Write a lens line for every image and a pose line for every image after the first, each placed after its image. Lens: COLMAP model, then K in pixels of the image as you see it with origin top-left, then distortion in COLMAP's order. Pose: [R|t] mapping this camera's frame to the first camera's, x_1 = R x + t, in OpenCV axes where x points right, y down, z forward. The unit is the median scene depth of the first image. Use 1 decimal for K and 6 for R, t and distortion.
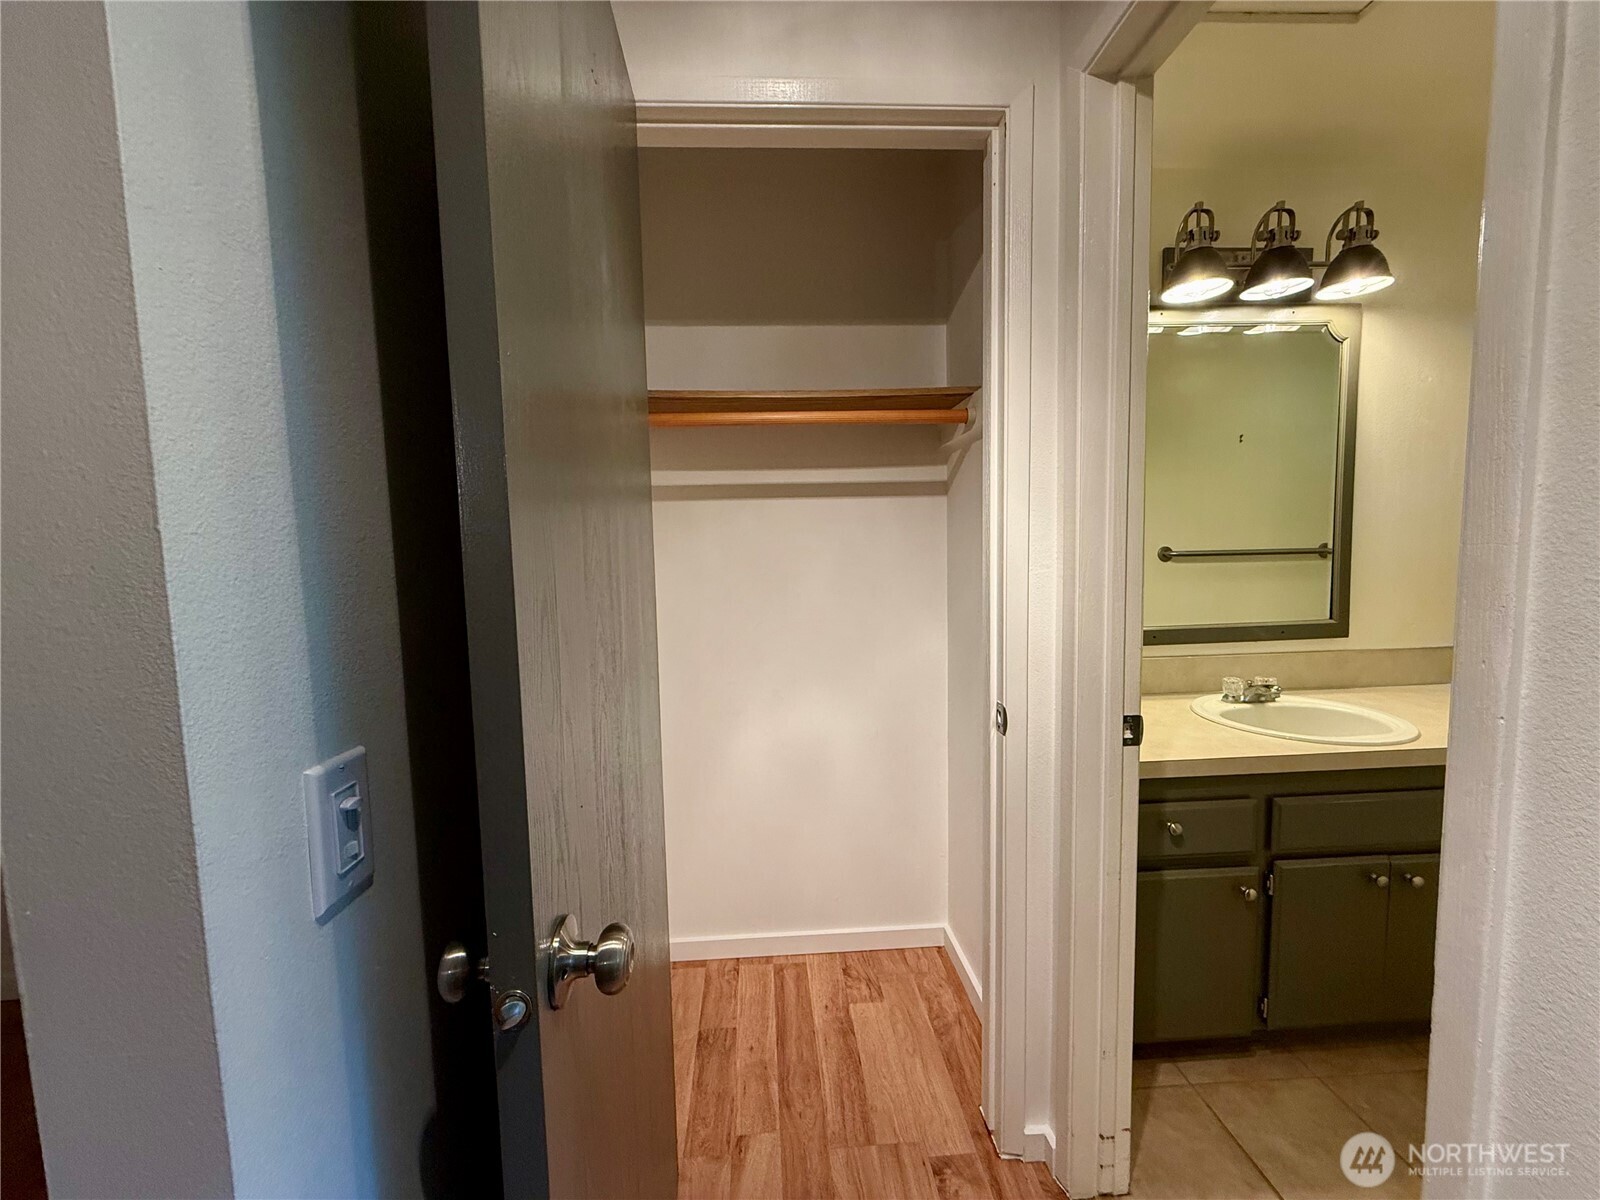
lens RADIAL K [[637.8, 0, 796.3], [0, 637.8, 588.6], [0, 0, 1]] dist [-0.001441, 0.000060]
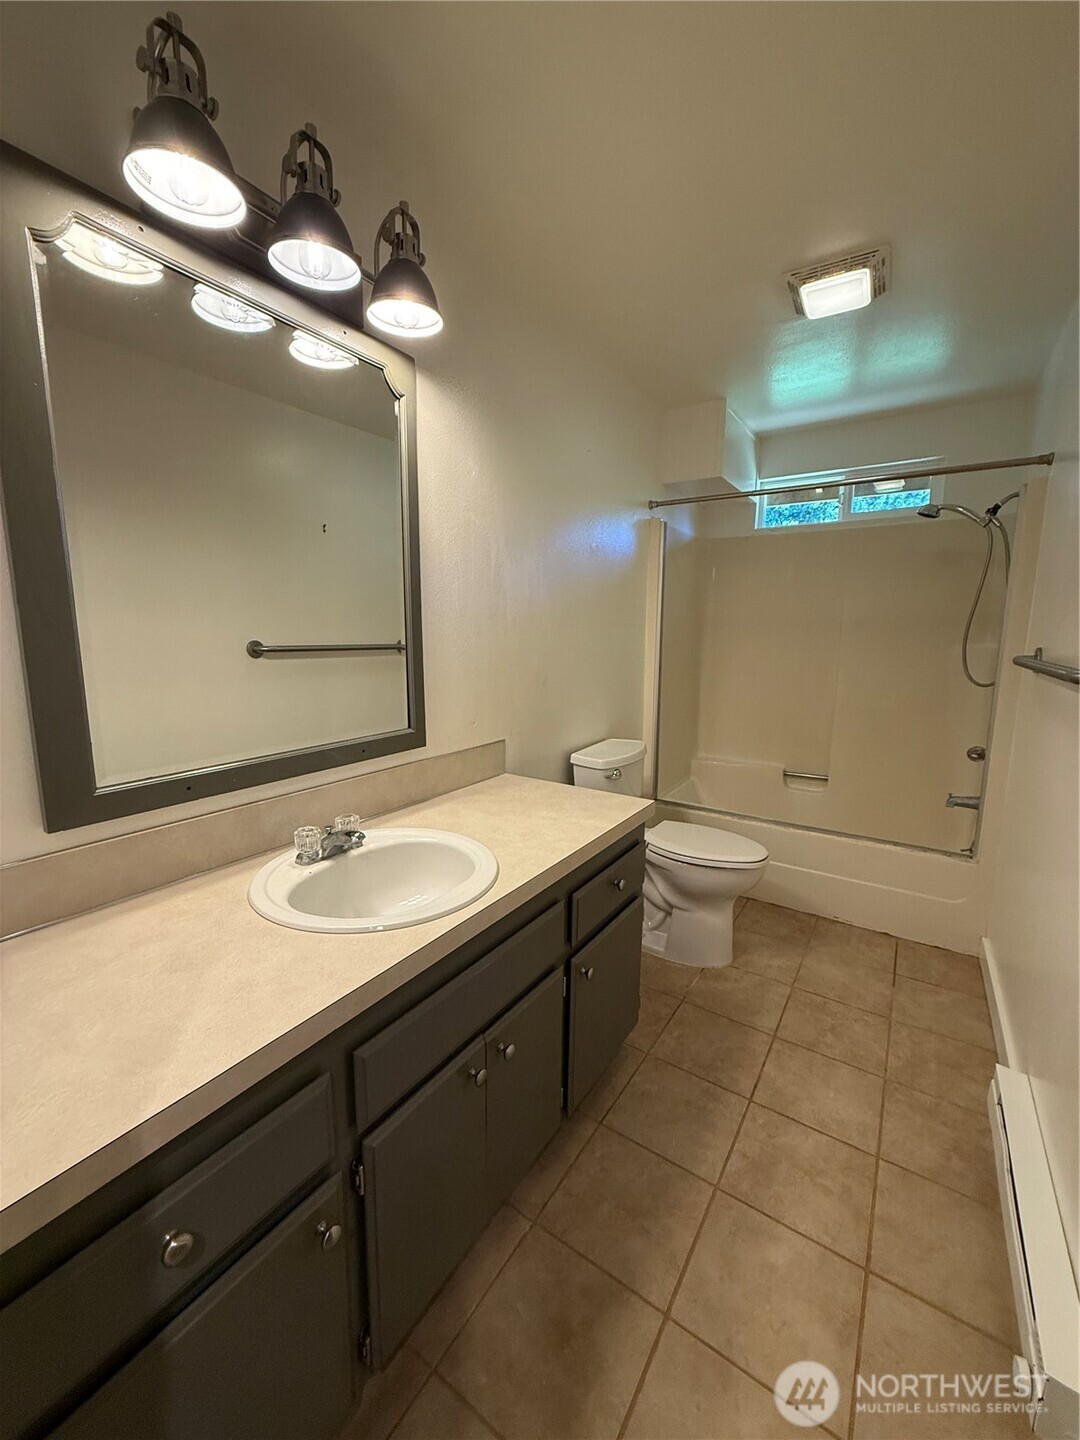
lens RADIAL K [[574.0, 0, 540.7], [0, 574.0, 719.6], [0, 0, 1]] dist [-0.001441, 0.000060]
pose [[0.603005, -0.101761, 0.791220, 0.352993], [0.041520, 0.994490, 0.096261, -0.034236], [-0.796656, -0.025194, 0.603907, 0.412446]]
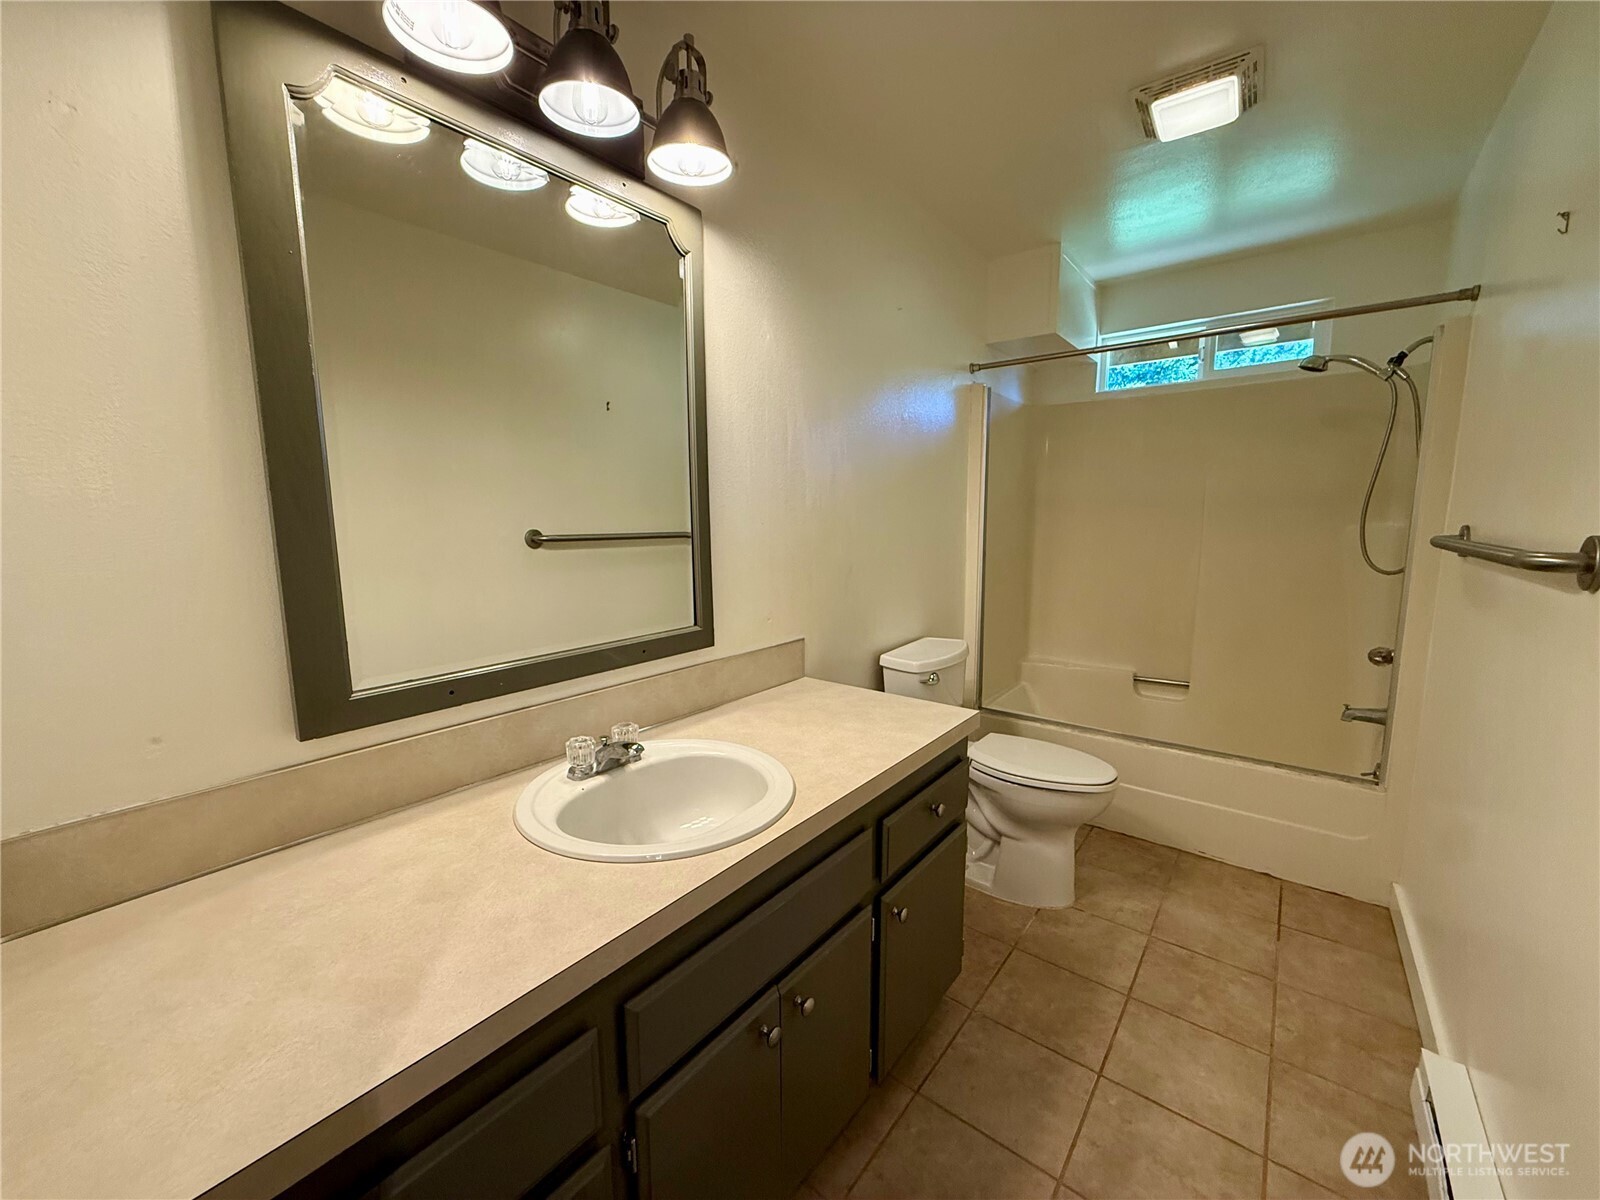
lens RADIAL K [[637.8, 0, 791.8], [0, 637.8, 604.3], [0, 0, 1]] dist [-0.001441, 0.000060]
pose [[0.668746, -0.090546, 0.737957, 0.377085], [0.051074, 0.995807, 0.075900, -0.032178], [-0.741735, -0.013067, 0.670566, 0.427671]]
